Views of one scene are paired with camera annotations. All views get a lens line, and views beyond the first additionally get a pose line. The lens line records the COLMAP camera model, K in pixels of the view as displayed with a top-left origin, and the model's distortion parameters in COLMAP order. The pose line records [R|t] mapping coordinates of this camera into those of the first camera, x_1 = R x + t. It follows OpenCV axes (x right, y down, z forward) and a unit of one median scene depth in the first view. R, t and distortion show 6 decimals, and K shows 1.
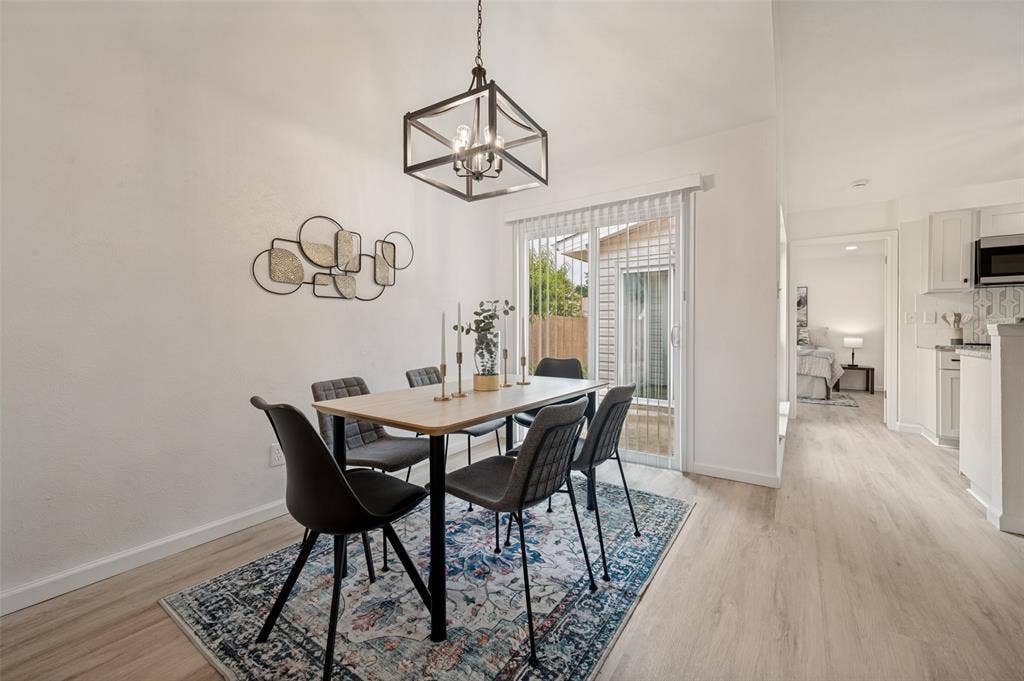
lens RADIAL K [[406.4, 0, 509.7], [0, 406.4, 331.5], [0, 0, 1]] dist [-0.002940, -0.000053]
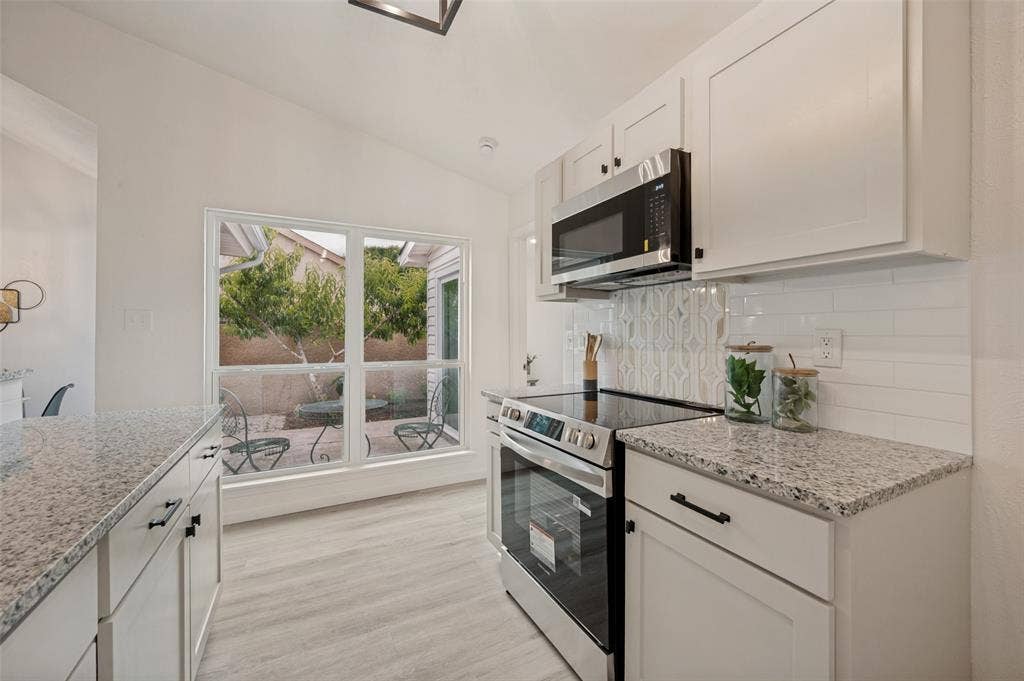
lens RADIAL K [[406.4, 0, 512.3], [0, 406.4, 329.8], [0, 0, 1]] dist [-0.002940, -0.000053]
pose [[0.889333, -0.012612, -0.457087, 1.149452], [0.007585, 0.999889, -0.012832, -0.042285], [0.457198, 0.007945, 0.889330, 0.392484]]
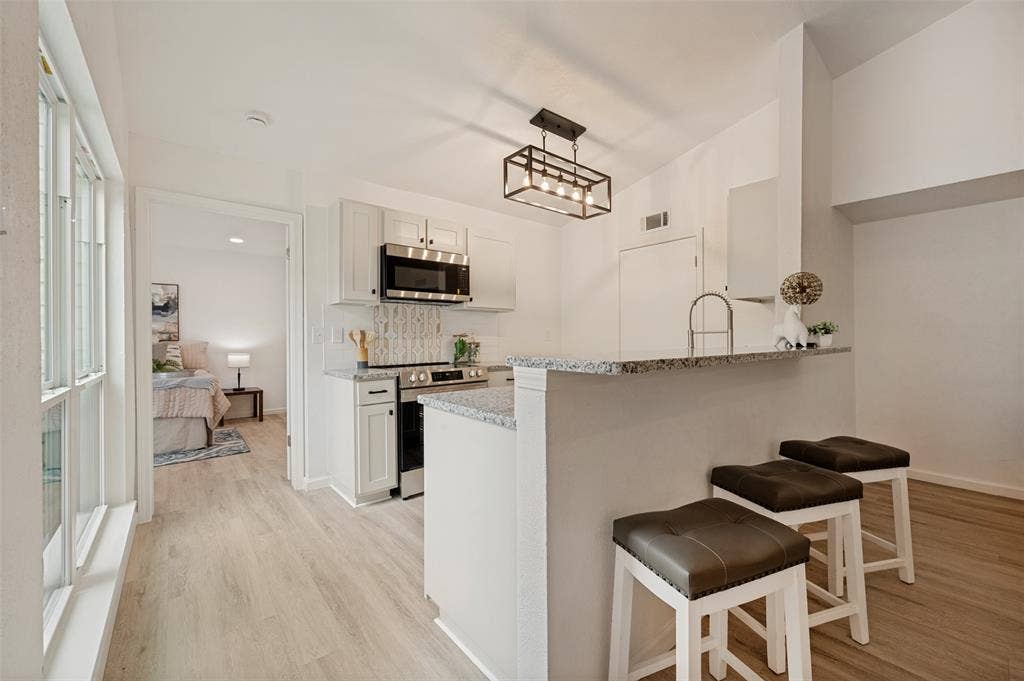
lens RADIAL K [[406.4, 0, 516.8], [0, 406.4, 337.6], [0, 0, 1]] dist [-0.002940, -0.000053]
pose [[0.250278, -0.007130, 0.968148, 0.342606], [0.007173, 0.999959, 0.005510, -0.030098], [-0.968147, 0.005566, 0.250319, 0.440671]]
